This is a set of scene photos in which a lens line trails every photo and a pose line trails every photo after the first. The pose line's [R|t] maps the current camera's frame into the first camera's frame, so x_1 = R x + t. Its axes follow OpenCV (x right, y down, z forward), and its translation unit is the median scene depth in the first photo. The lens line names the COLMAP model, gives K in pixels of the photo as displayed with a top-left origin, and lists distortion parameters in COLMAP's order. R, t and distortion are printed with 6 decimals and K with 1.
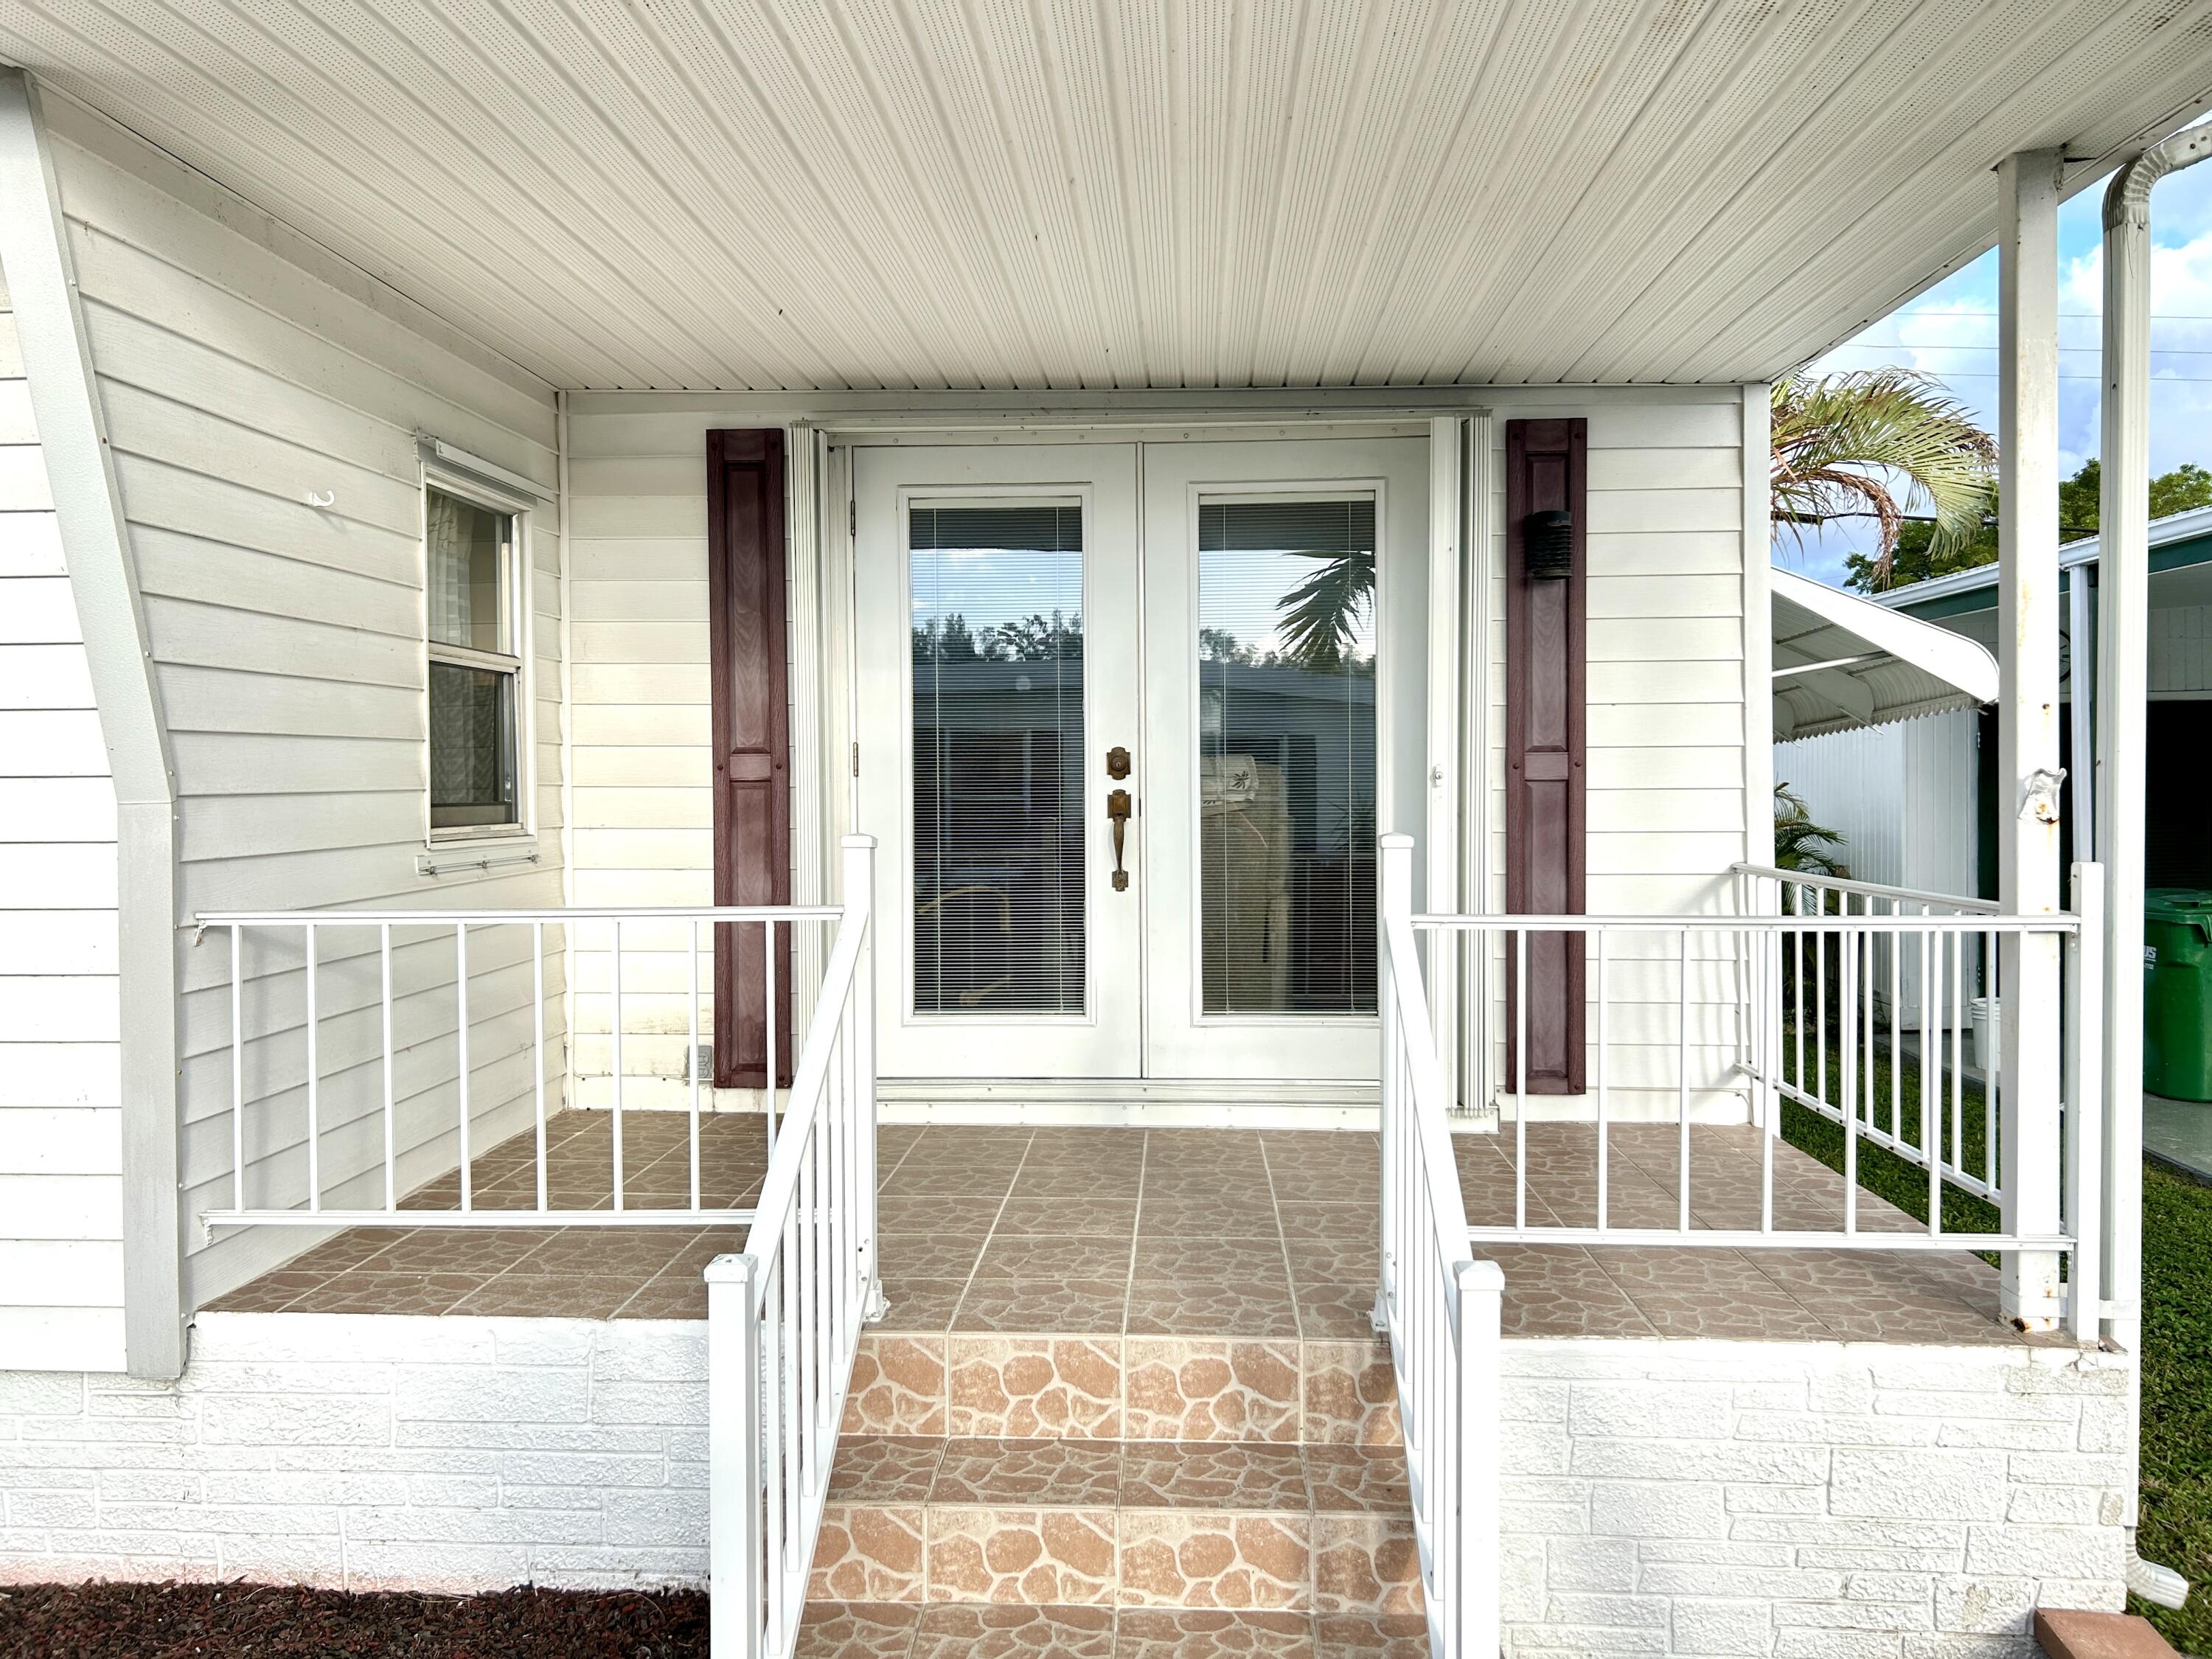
lens RADIAL K [[1787.9, 0, 1105.8], [0, 1787.9, 787.9], [0, 0, 1]] dist [-0.006879, -0.002499]
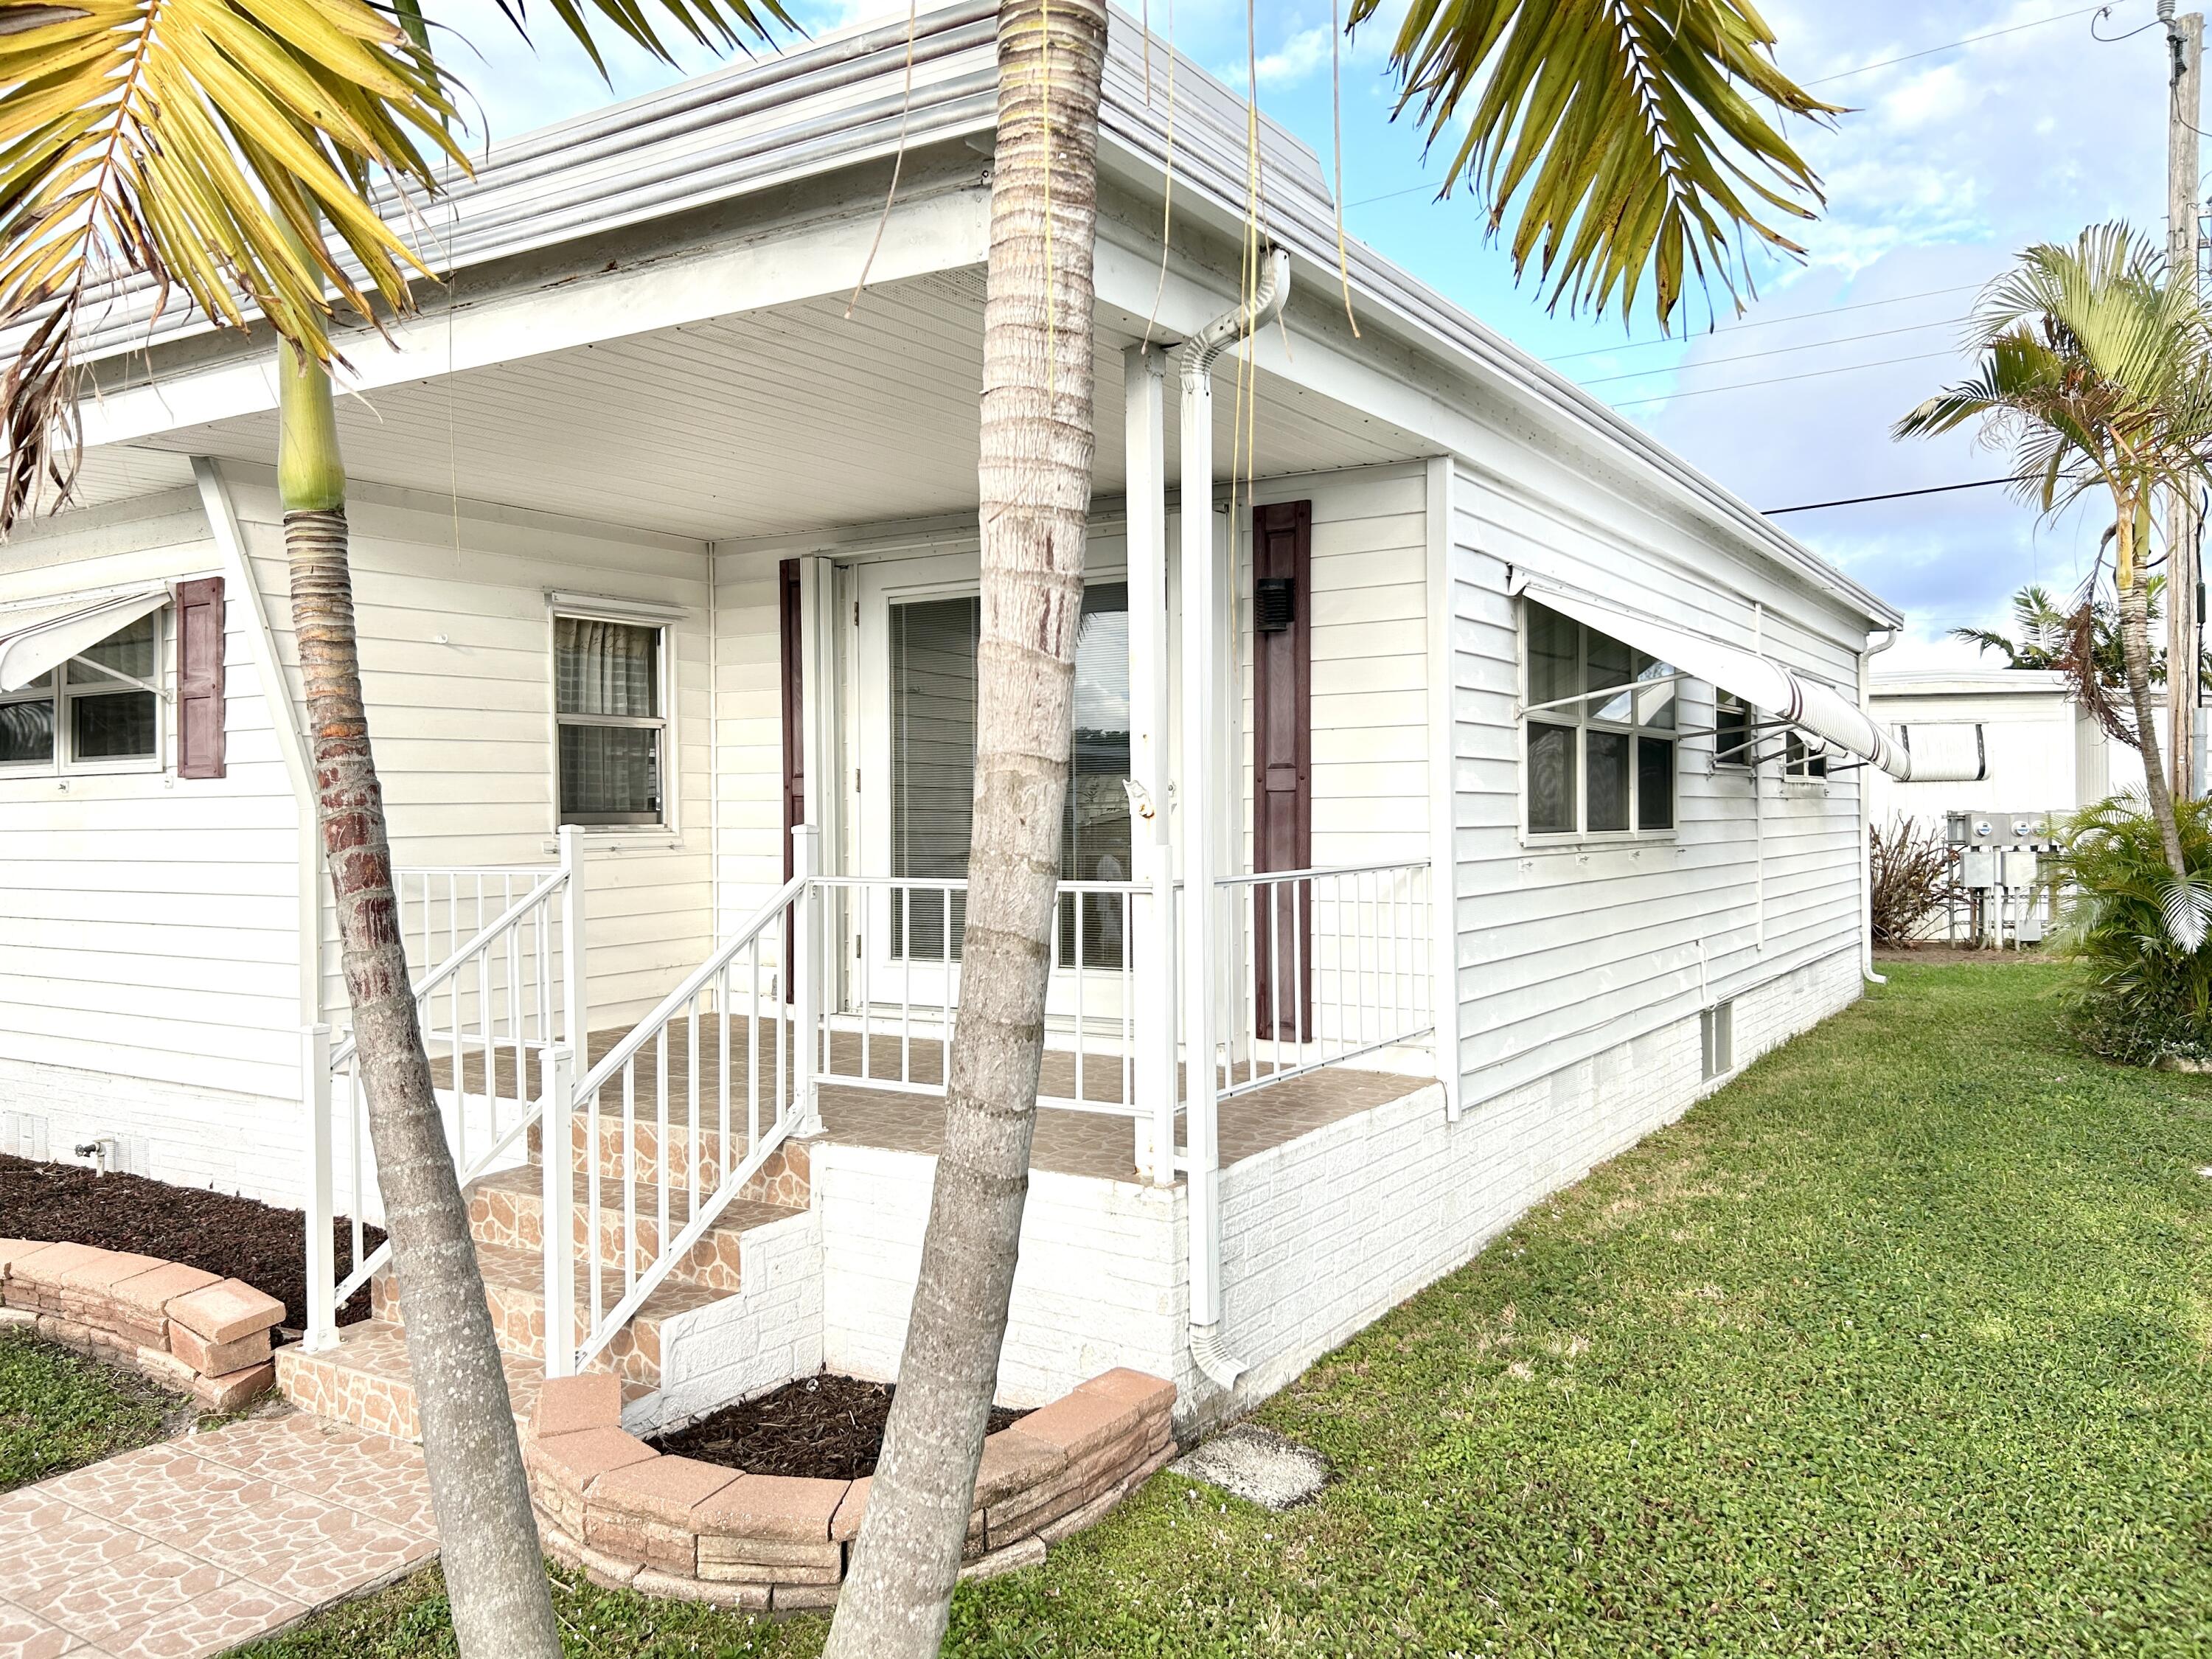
lens RADIAL K [[1639.3, 0, 1106.0], [0, 1639.3, 829.5], [0, 0, 1]] dist [0.002741, -0.000269]
pose [[0.889994, -0.002972, -0.455963, 0.670968], [0.011821, 0.999793, 0.016555, 0.005737], [0.455819, -0.020124, 0.889845, -0.106532]]
